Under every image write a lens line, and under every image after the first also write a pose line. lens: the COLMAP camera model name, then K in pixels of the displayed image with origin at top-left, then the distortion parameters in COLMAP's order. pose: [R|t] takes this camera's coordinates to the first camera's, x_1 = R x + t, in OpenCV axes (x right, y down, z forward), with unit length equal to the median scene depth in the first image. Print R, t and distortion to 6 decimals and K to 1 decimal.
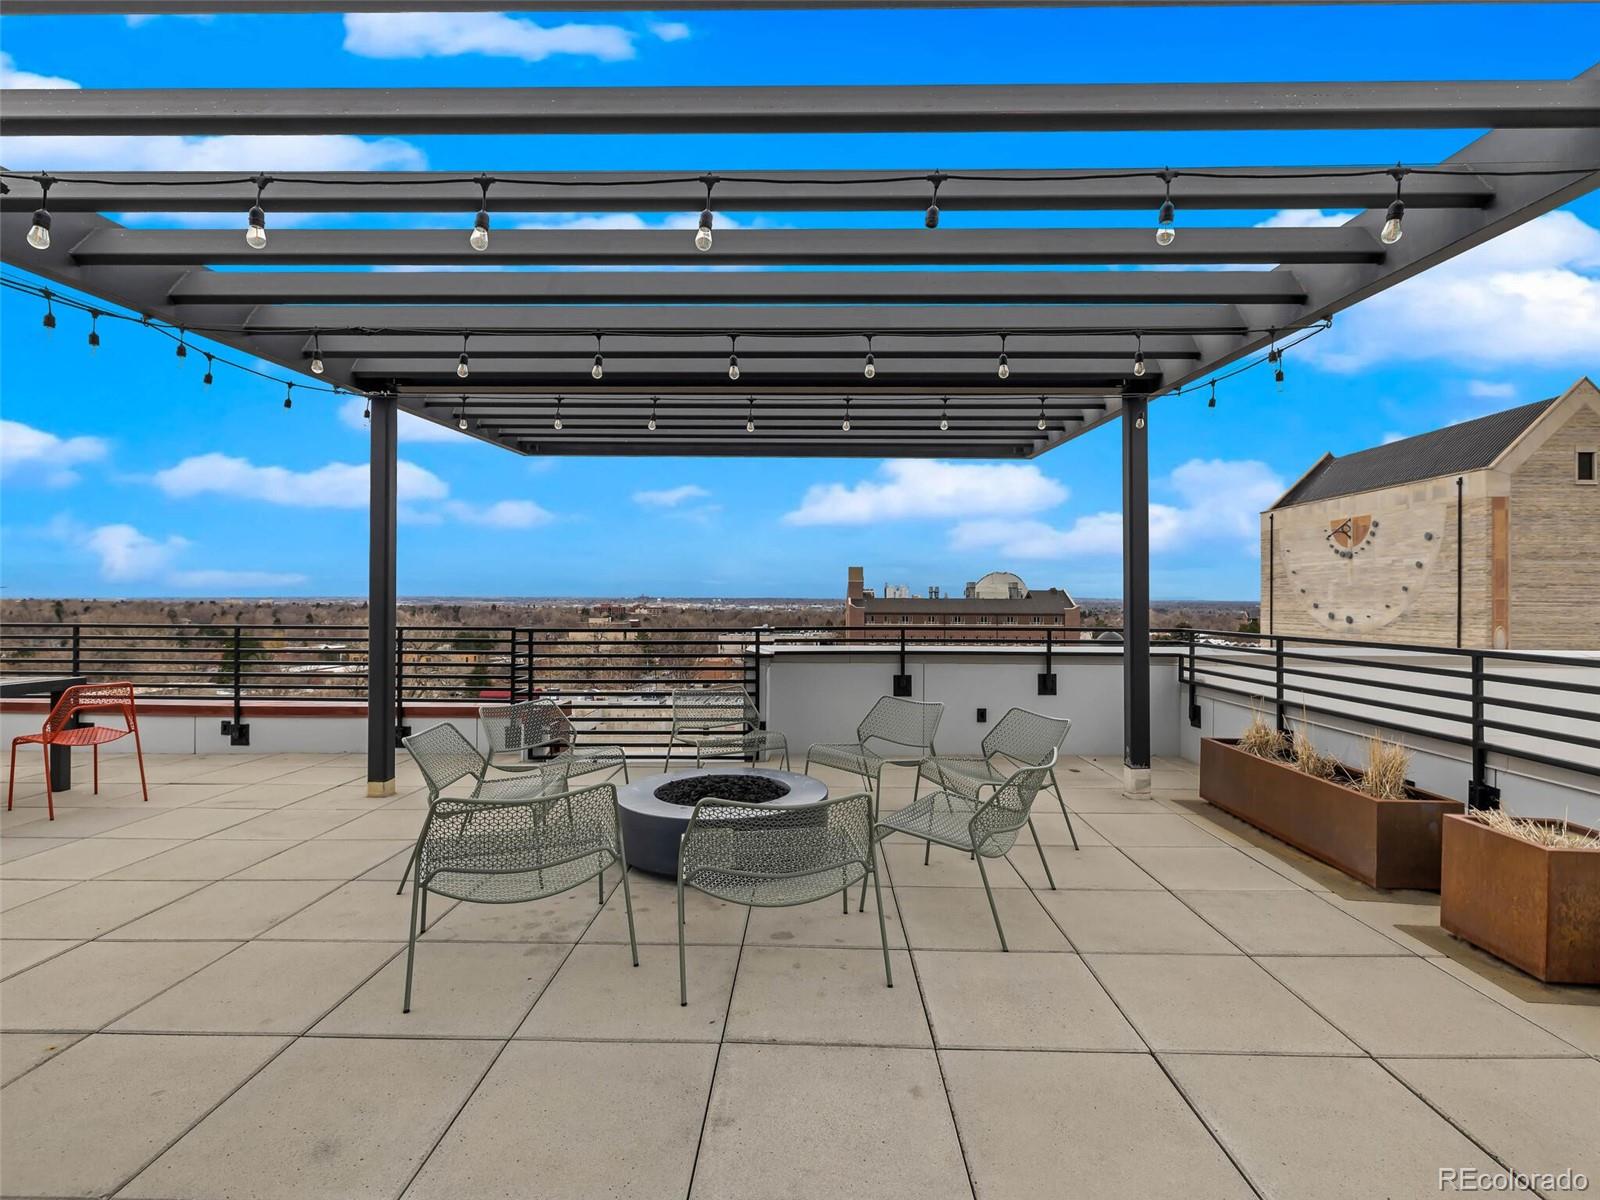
lens RADIAL K [[756.5, 0, 801.5], [0, 756.5, 602.3], [0, 0, 1]] dist [0.003477, -0.000601]
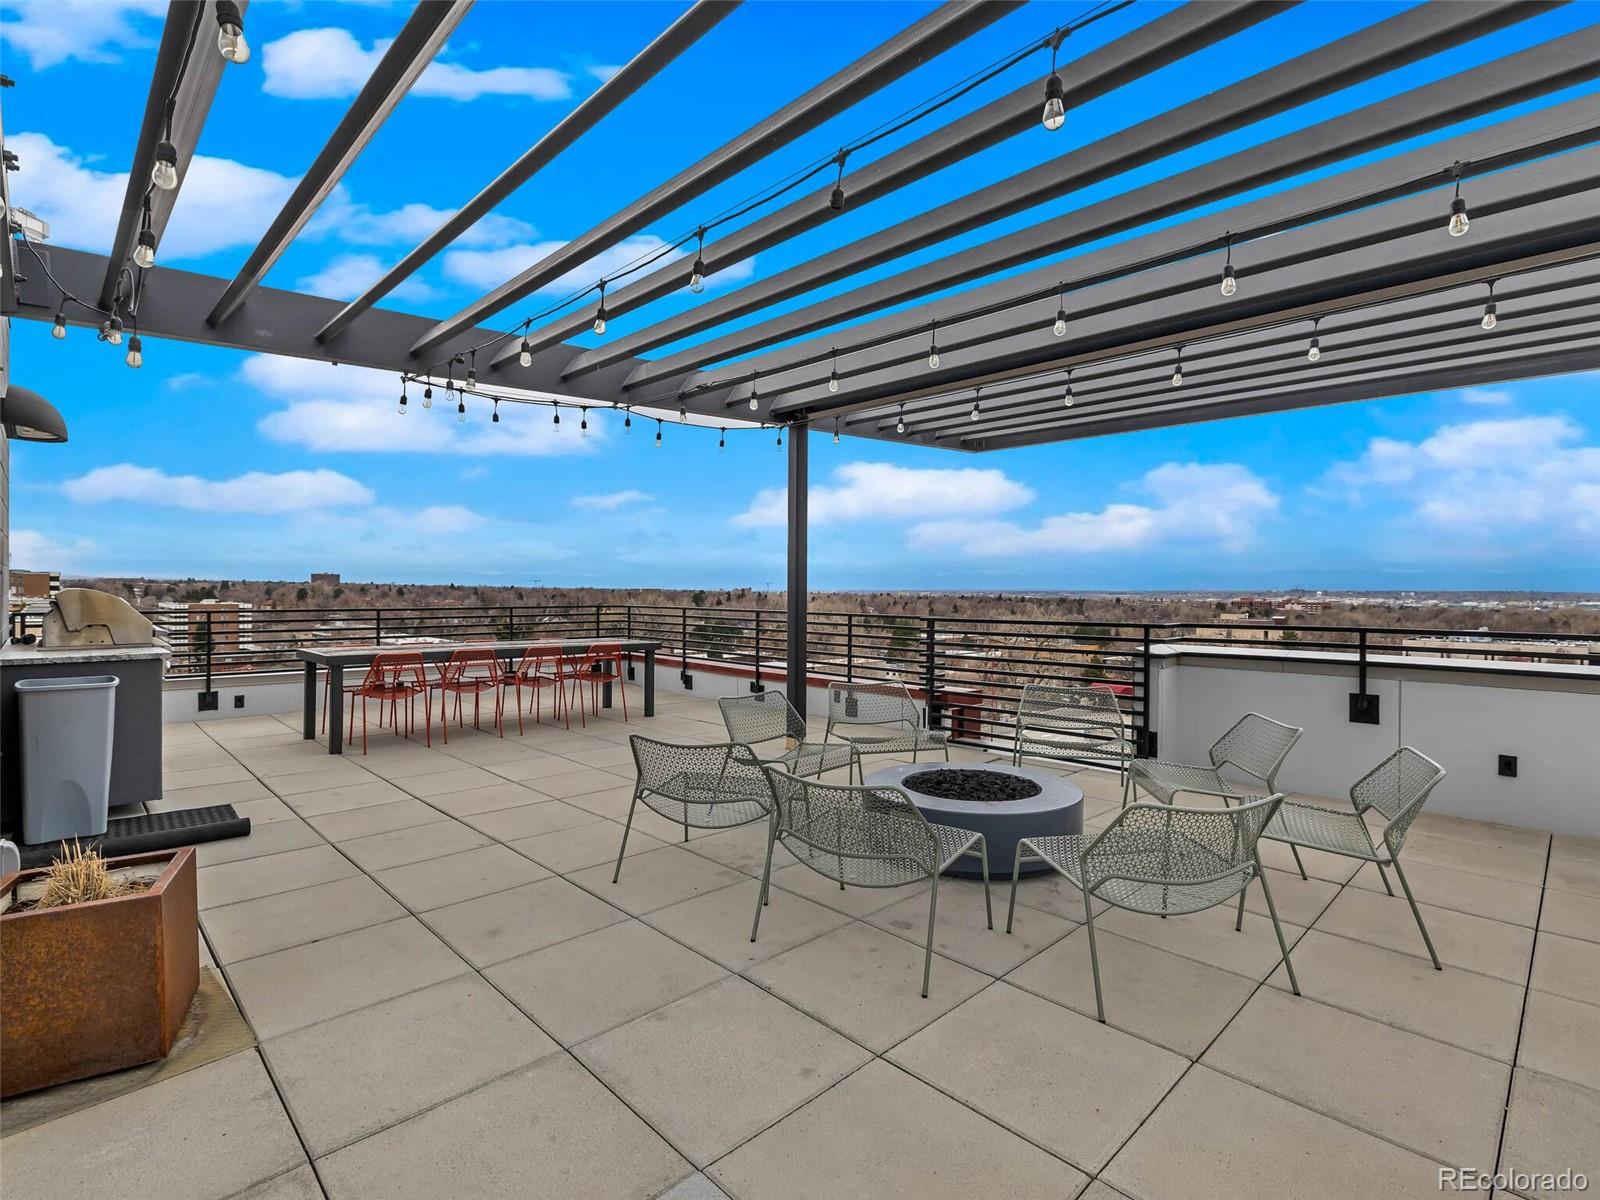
lens RADIAL K [[783.2, 0, 796.9], [0, 783.2, 591.7], [0, 0, 1]] dist [0.001309, 0.000111]
pose [[0.711993, 0.001372, -0.702185, 0.274745], [-0.004823, 0.999984, -0.002936, 0.002608], [0.702170, 0.005477, 0.711988, 0.076184]]
